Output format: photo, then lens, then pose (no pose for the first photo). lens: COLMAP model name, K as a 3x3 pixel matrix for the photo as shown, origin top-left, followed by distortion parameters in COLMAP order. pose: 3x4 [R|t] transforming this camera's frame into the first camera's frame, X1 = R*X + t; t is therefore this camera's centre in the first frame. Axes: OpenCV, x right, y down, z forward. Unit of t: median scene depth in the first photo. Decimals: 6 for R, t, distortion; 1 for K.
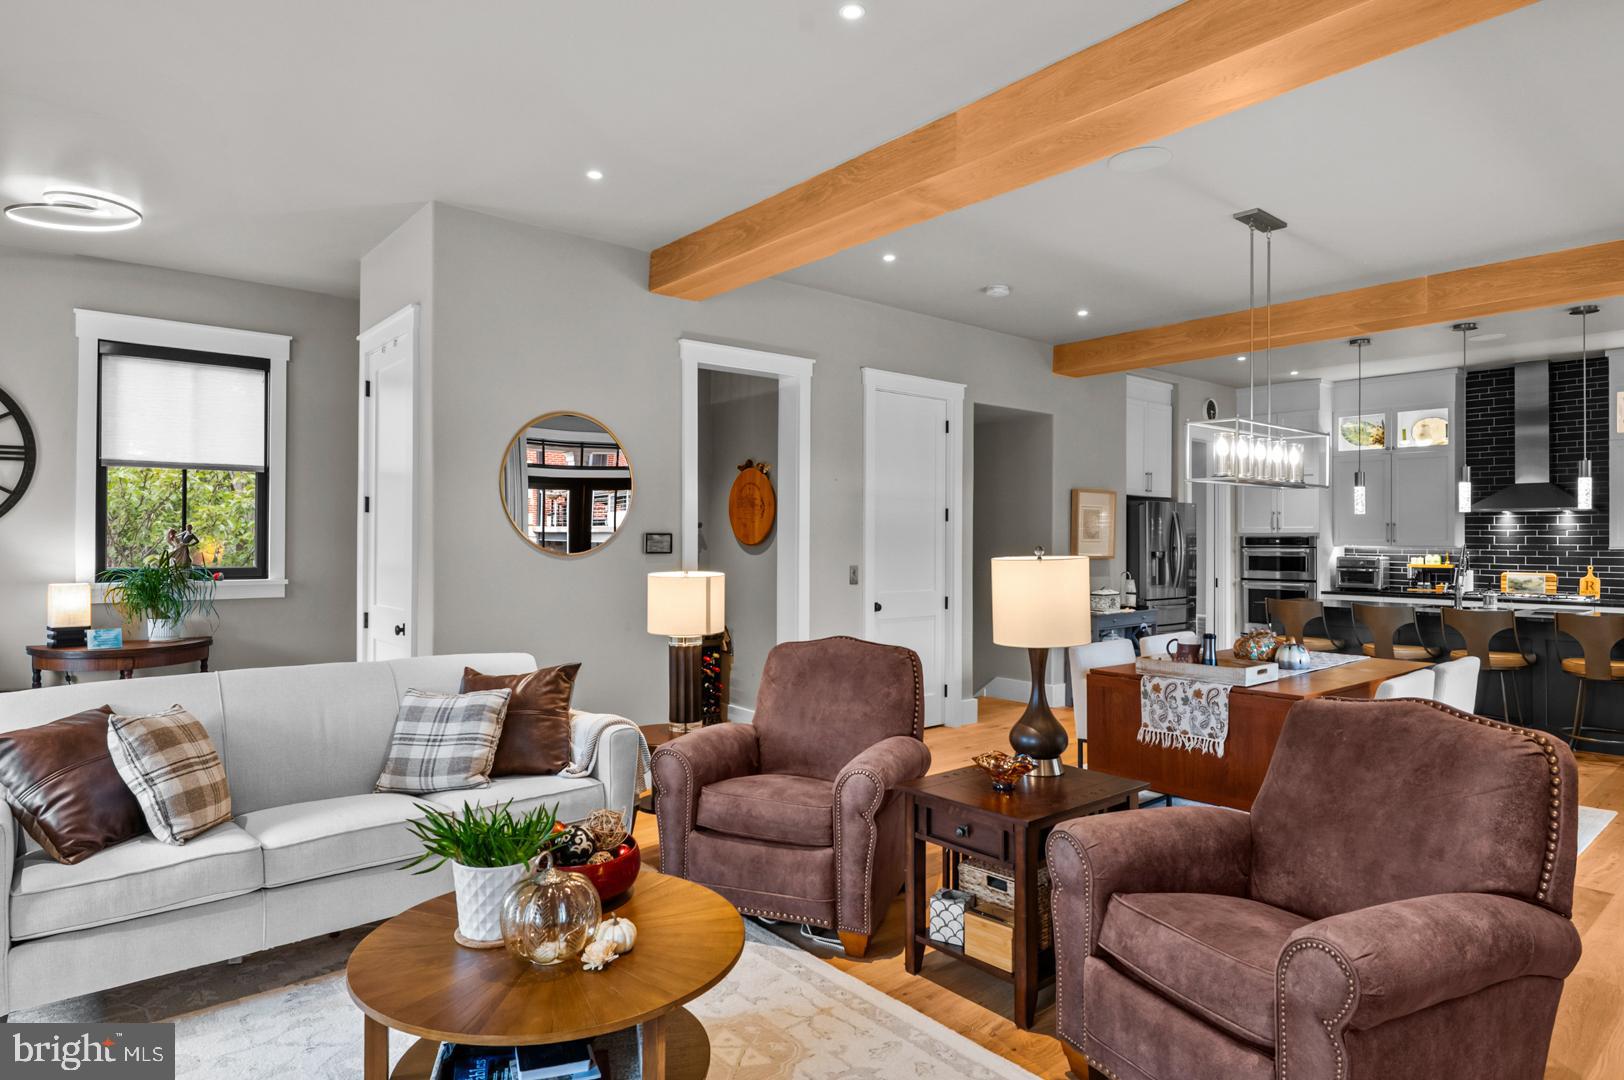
lens RADIAL K [[910.7, 0, 804.0], [0, 910.7, 534.8], [0, 0, 1]] dist [-0.001952, -0.003489]
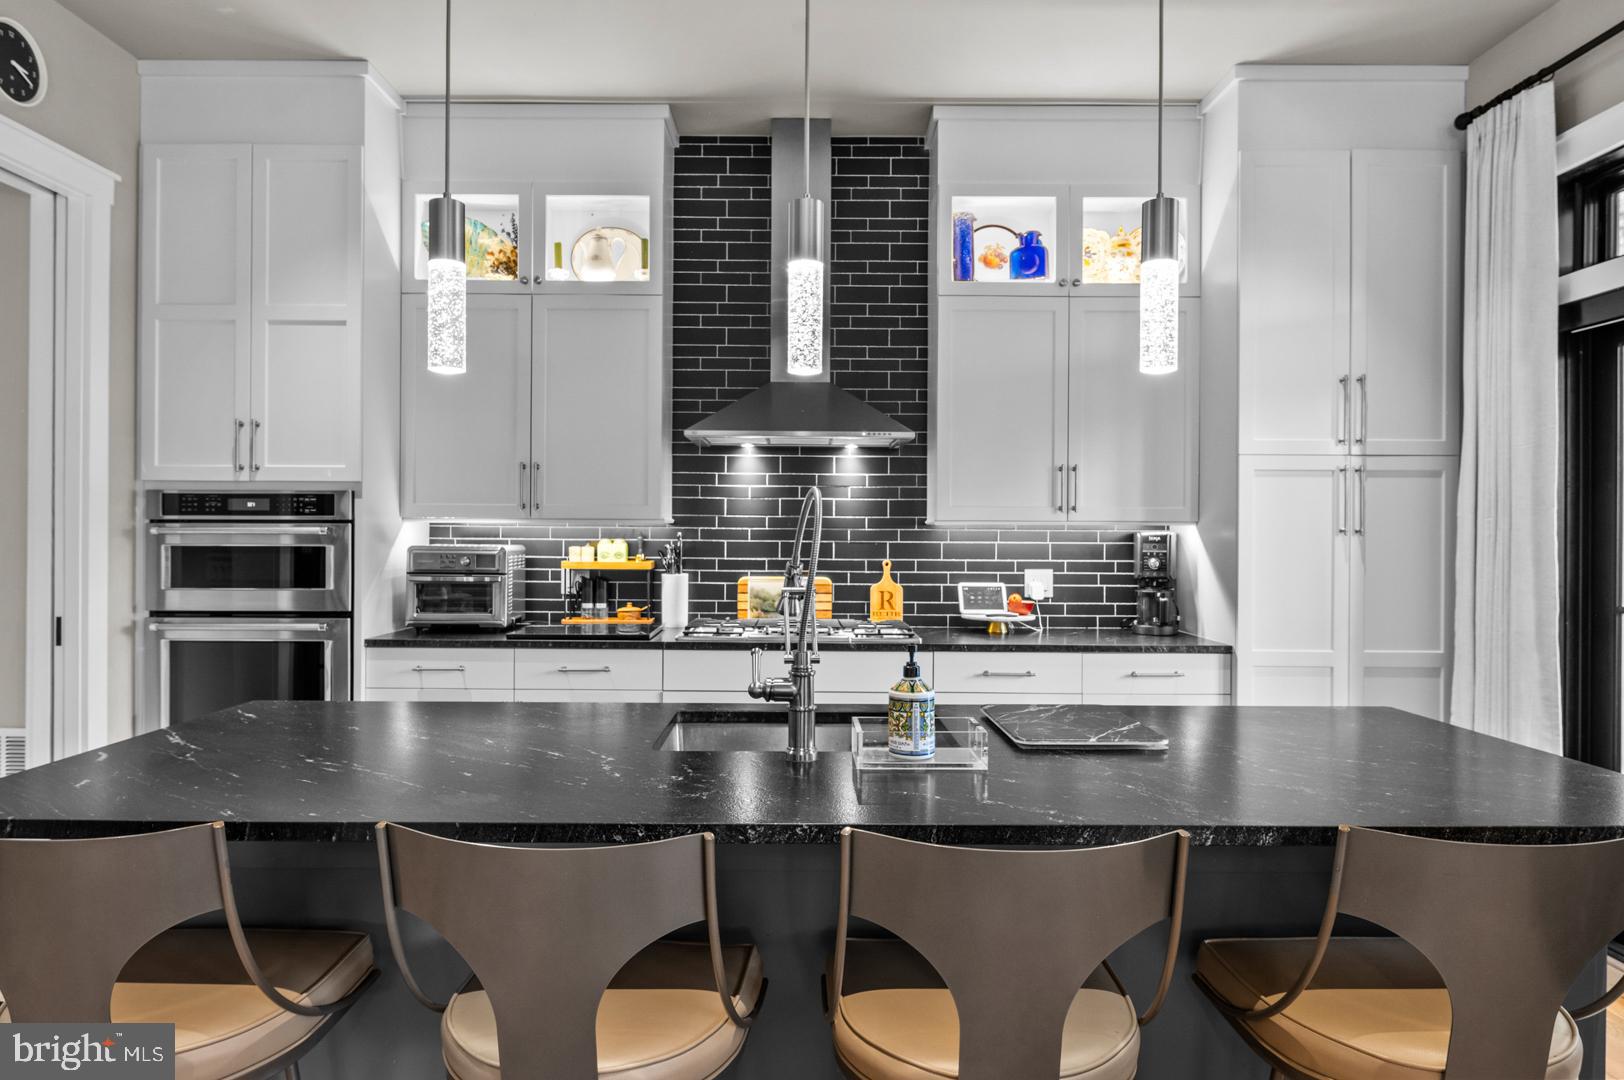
lens RADIAL K [[978.8, 0, 798.4], [0, 978.8, 531.3], [0, 0, 1]] dist [-0.000960, -0.002485]
pose [[0.645018, 0.001448, 0.764166, 0.419673], [-0.007354, 0.999964, 0.004313, 0.016432], [-0.764132, -0.008402, 0.645005, 0.676723]]
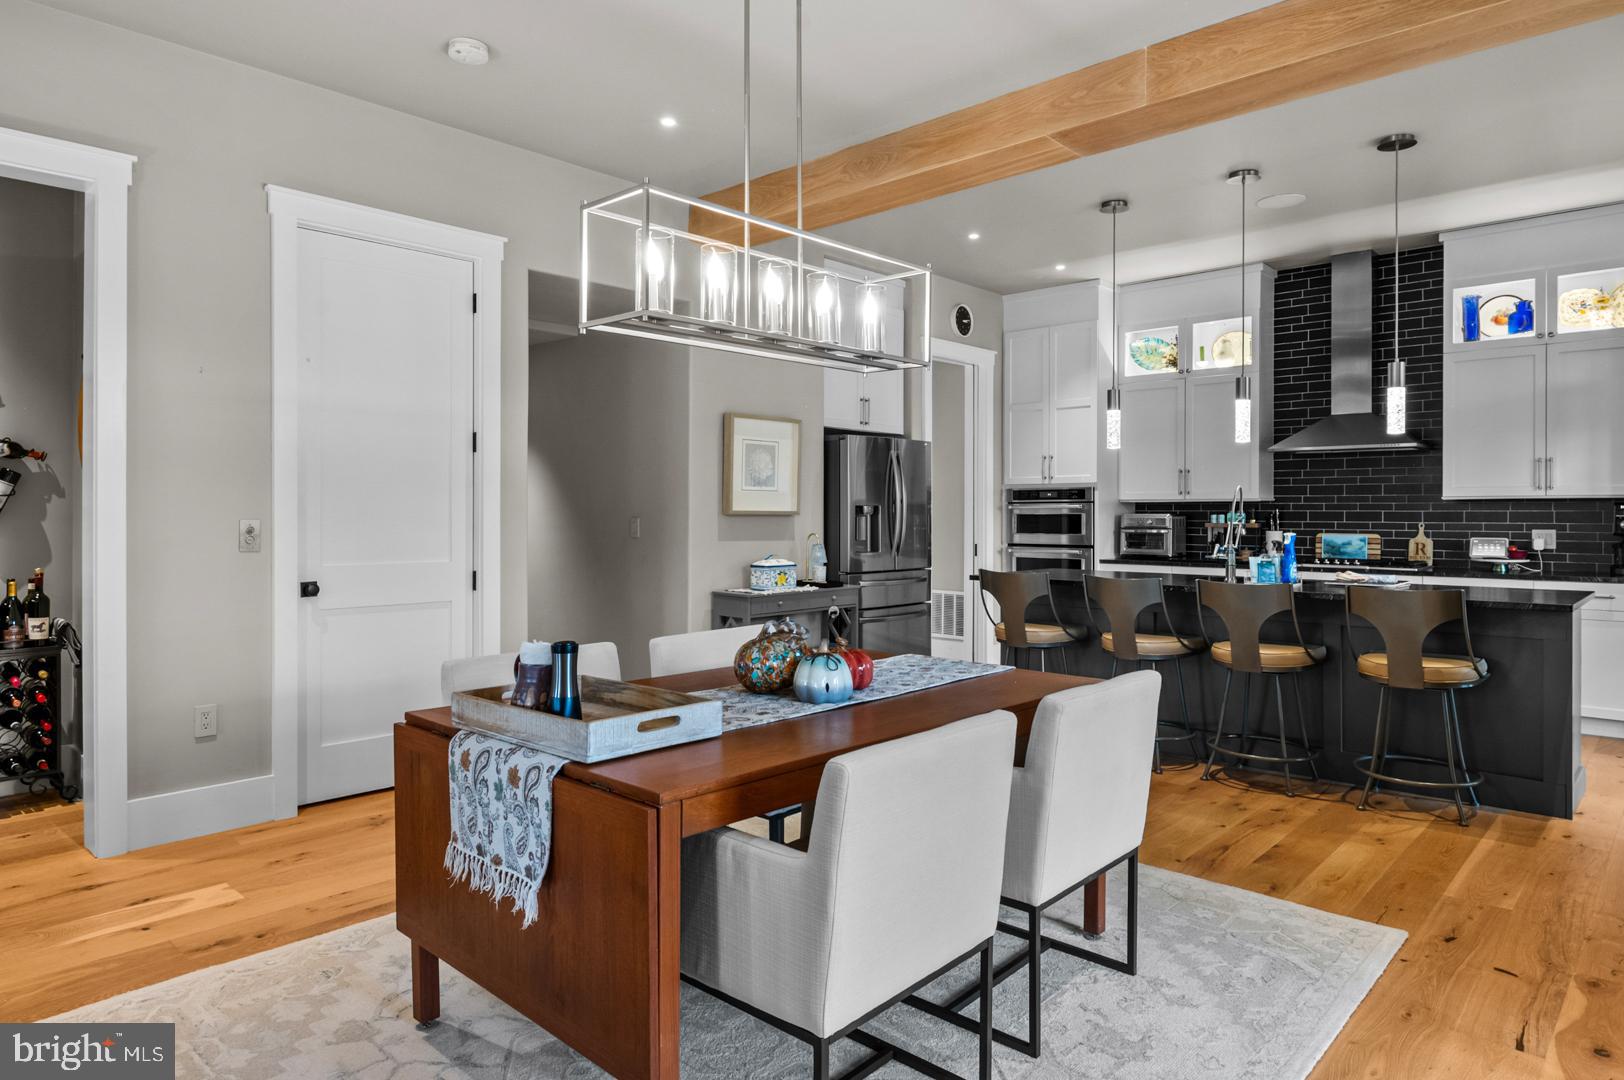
lens RADIAL K [[977.0, 0, 801.7], [0, 977.0, 512.0], [0, 0, 1]] dist [0.001610, -0.005268]
pose [[0.993105, -0.002187, 0.117209, 0.250558], [0.001699, 0.999989, 0.004265, 0.020419], [-0.117217, -0.004036, 0.993098, 0.244299]]
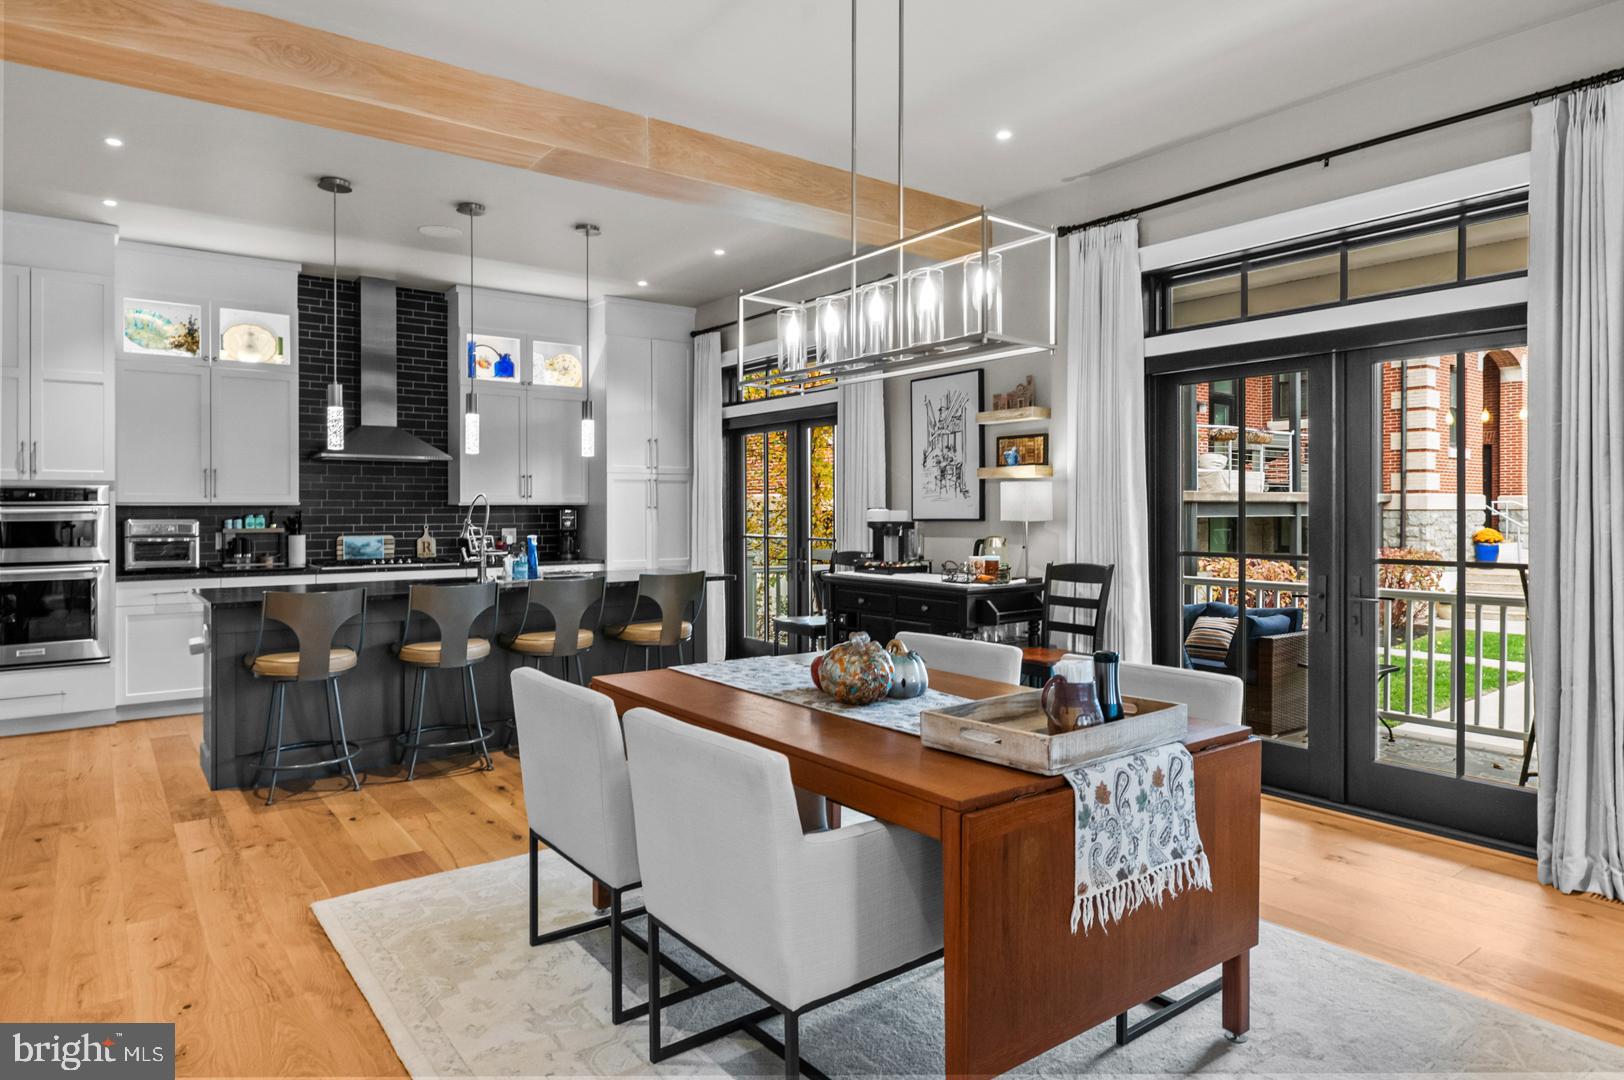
lens RADIAL K [[956.2, 0, 795.2], [0, 956.2, 511.2], [0, 0, 1]] dist [-0.001552, -0.000938]
pose [[0.068647, -0.005320, 0.997627, -0.040944], [-0.001907, 0.999983, 0.005464, 0.015017], [-0.997639, -0.002277, 0.068636, 0.560122]]
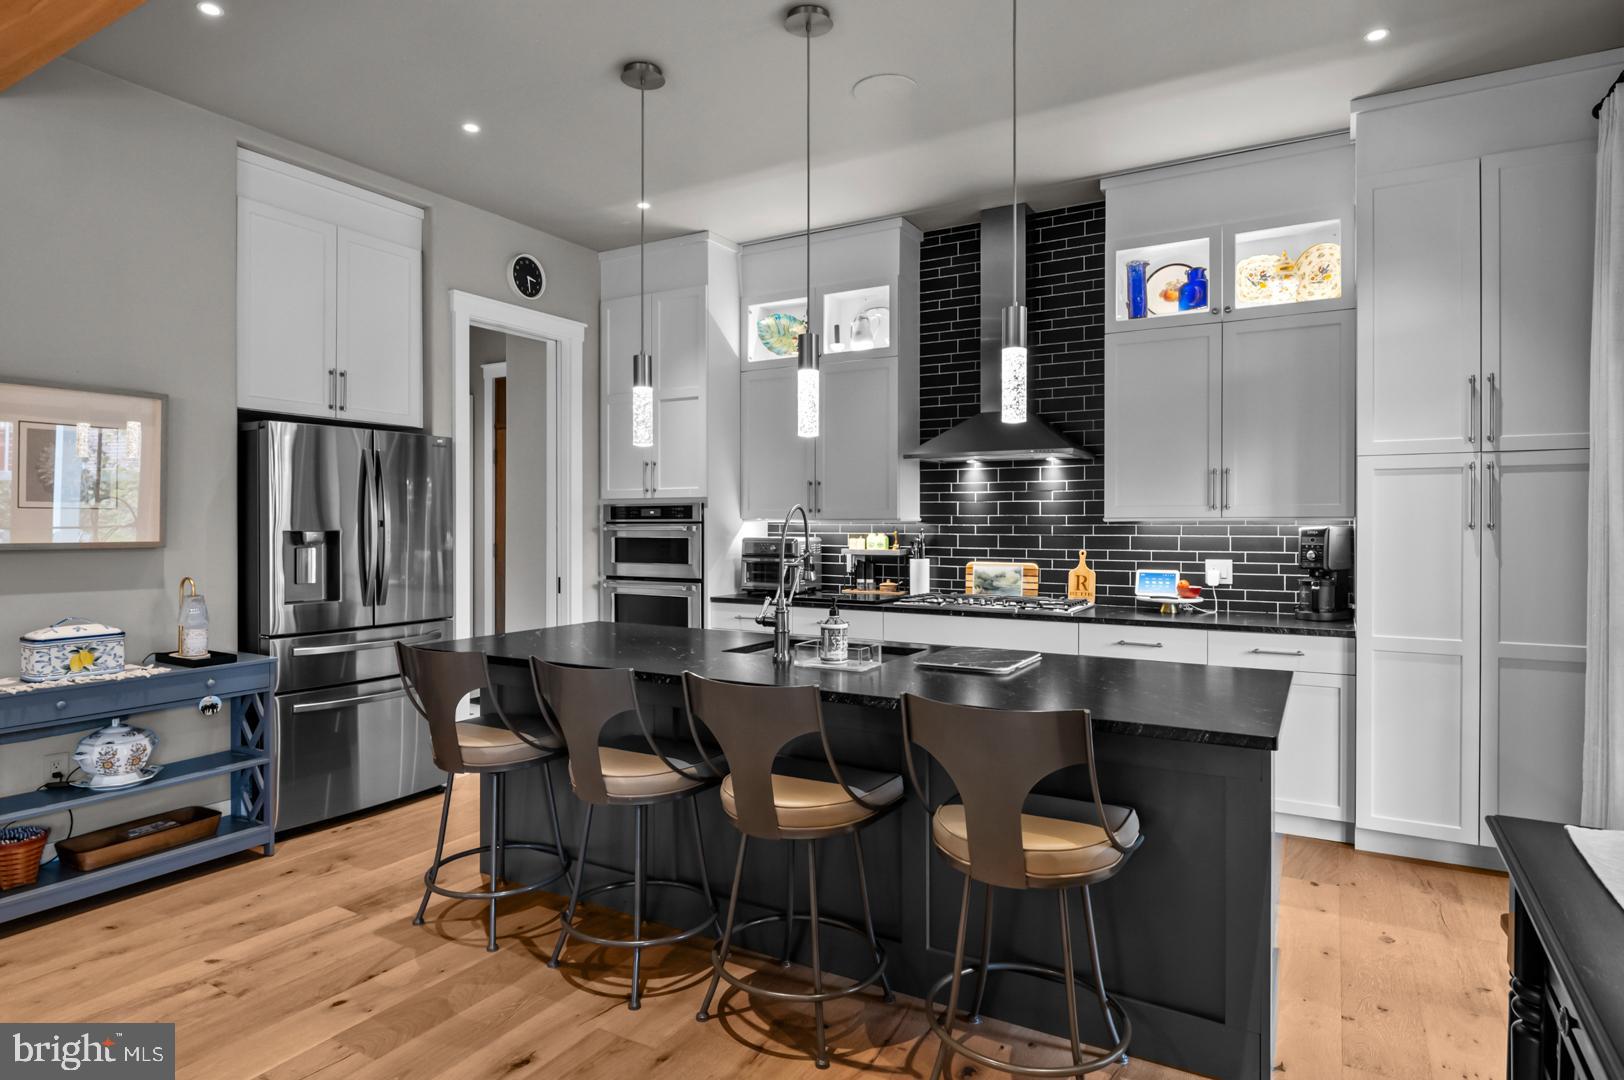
lens RADIAL K [[909.0, 0, 793.7], [0, 909.0, 525.9], [0, 0, 1]] dist [-0.001364, -0.001844]
pose [[0.944285, -0.004602, 0.329097, 0.474318], [0.001799, 0.999959, 0.008822, 0.012331], [-0.329125, -0.007738, 0.944255, 0.480831]]
